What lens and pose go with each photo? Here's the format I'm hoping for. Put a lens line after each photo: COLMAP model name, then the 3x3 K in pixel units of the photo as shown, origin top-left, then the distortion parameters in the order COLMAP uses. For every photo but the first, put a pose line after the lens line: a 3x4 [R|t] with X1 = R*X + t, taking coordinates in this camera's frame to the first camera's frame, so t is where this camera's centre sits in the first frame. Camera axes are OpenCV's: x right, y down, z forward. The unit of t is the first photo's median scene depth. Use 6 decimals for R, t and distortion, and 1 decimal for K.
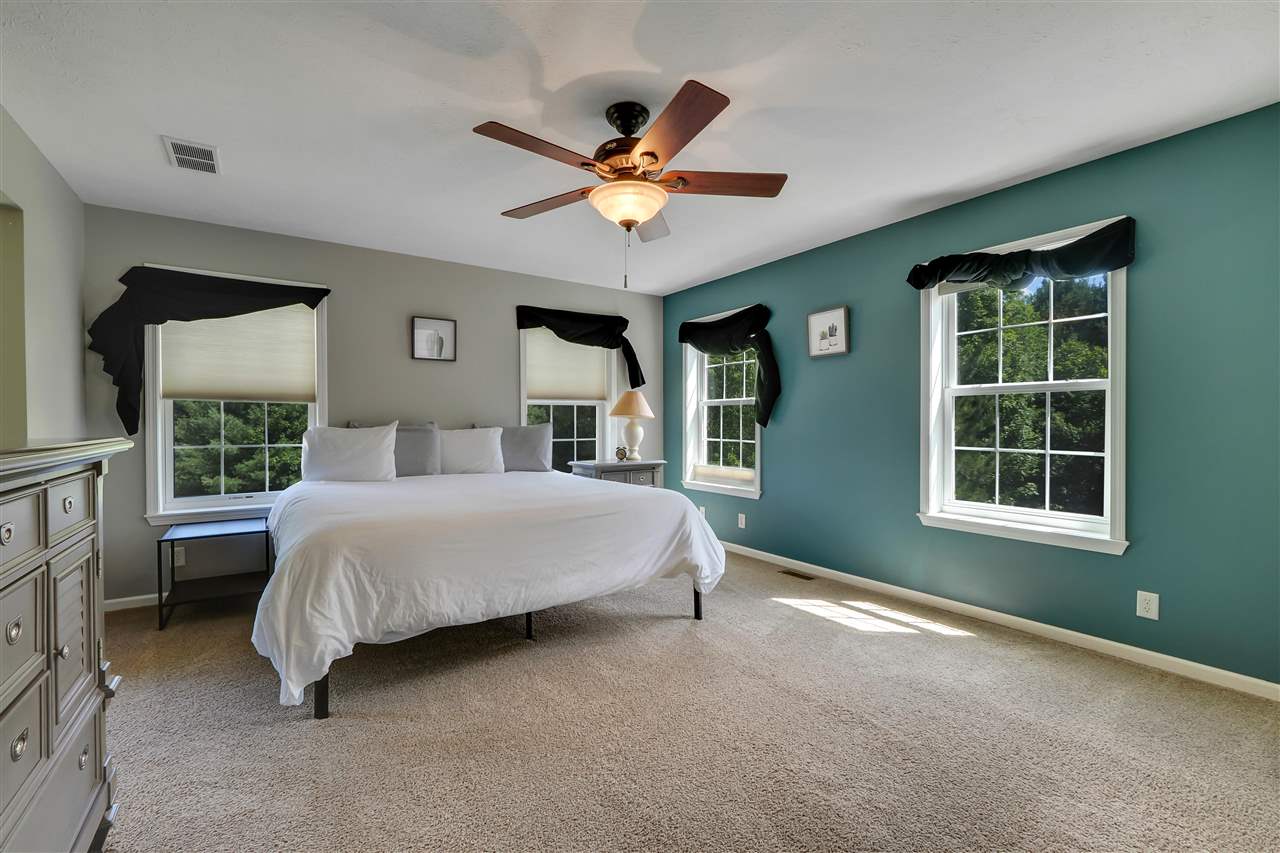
lens RADIAL K [[548.7, 0, 645.2], [0, 548.7, 428.9], [0, 0, 1]] dist [-0.000667, -0.000662]
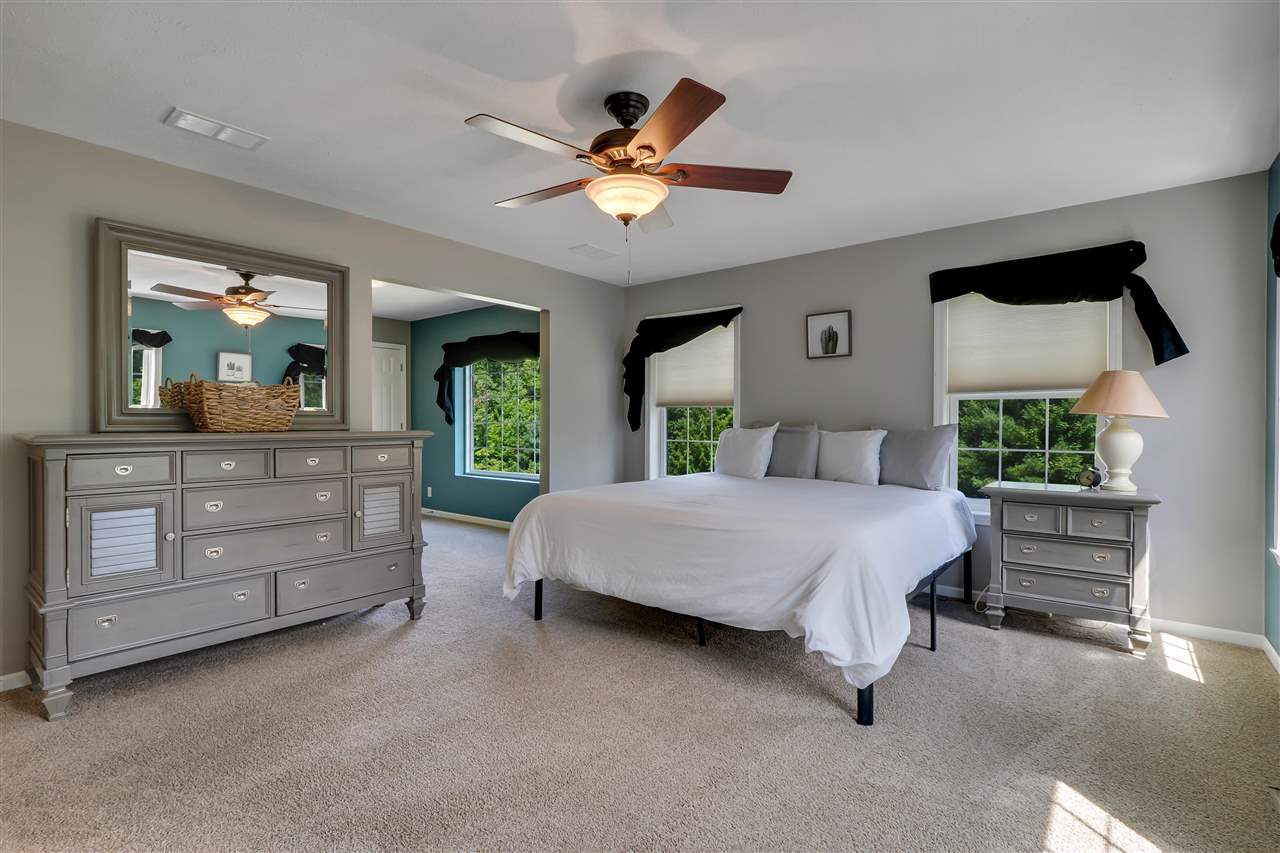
lens RADIAL K [[643.1, 0, 640.7], [0, 643.1, 426.4], [0, 0, 1]] dist [-0.005845, -0.000887]
pose [[0.245286, 0.007228, -0.969424, 0.585733], [-0.013874, 0.999896, 0.003945, -0.007225], [0.969351, 0.012482, 0.245361, 0.412938]]
